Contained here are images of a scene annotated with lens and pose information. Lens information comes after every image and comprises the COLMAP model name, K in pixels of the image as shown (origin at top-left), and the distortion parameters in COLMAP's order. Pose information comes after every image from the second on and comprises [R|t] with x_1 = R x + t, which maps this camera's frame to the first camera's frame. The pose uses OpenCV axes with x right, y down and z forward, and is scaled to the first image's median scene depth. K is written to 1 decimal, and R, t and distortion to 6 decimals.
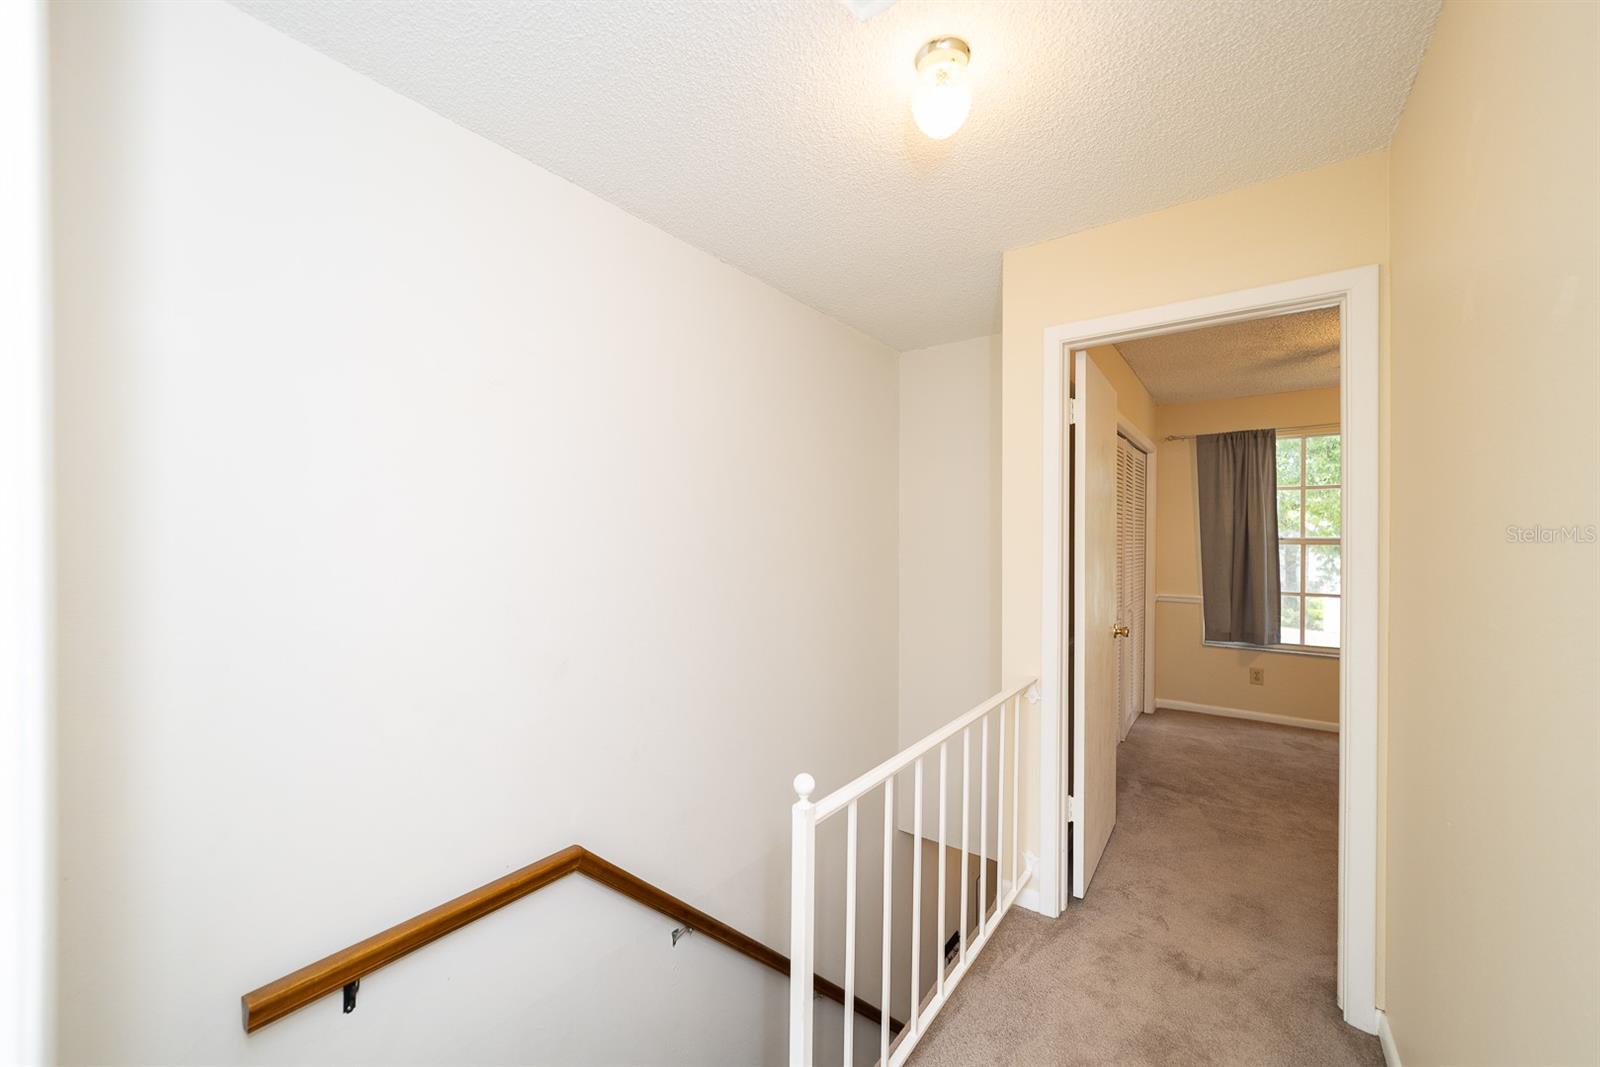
lens RADIAL K [[618.0, 0, 801.9], [0, 618.0, 538.1], [0, 0, 1]] dist [0.001477, 0.000354]
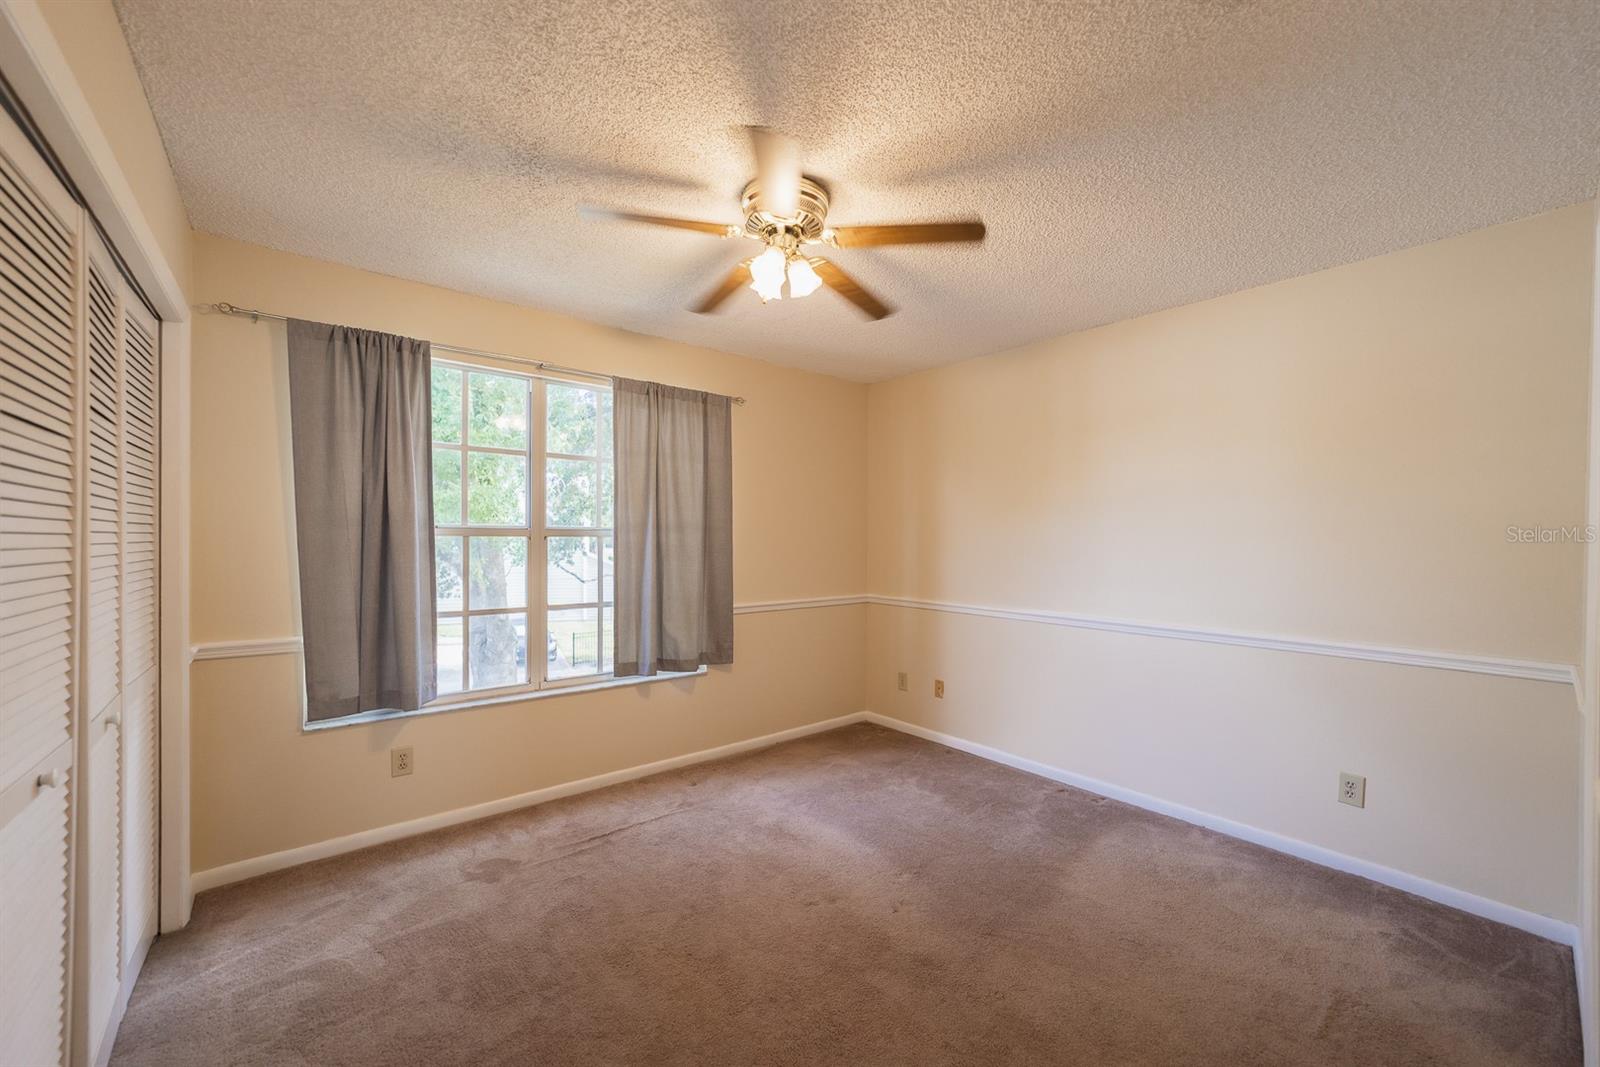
lens RADIAL K [[618.0, 0, 799.2], [0, 618.0, 544.6], [0, 0, 1]] dist [0.001477, 0.000354]
pose [[0.249340, -0.003175, 0.968411, 0.263435], [0.006176, 0.999980, 0.001689, 0.019745], [-0.968396, 0.005560, 0.249355, 0.488887]]
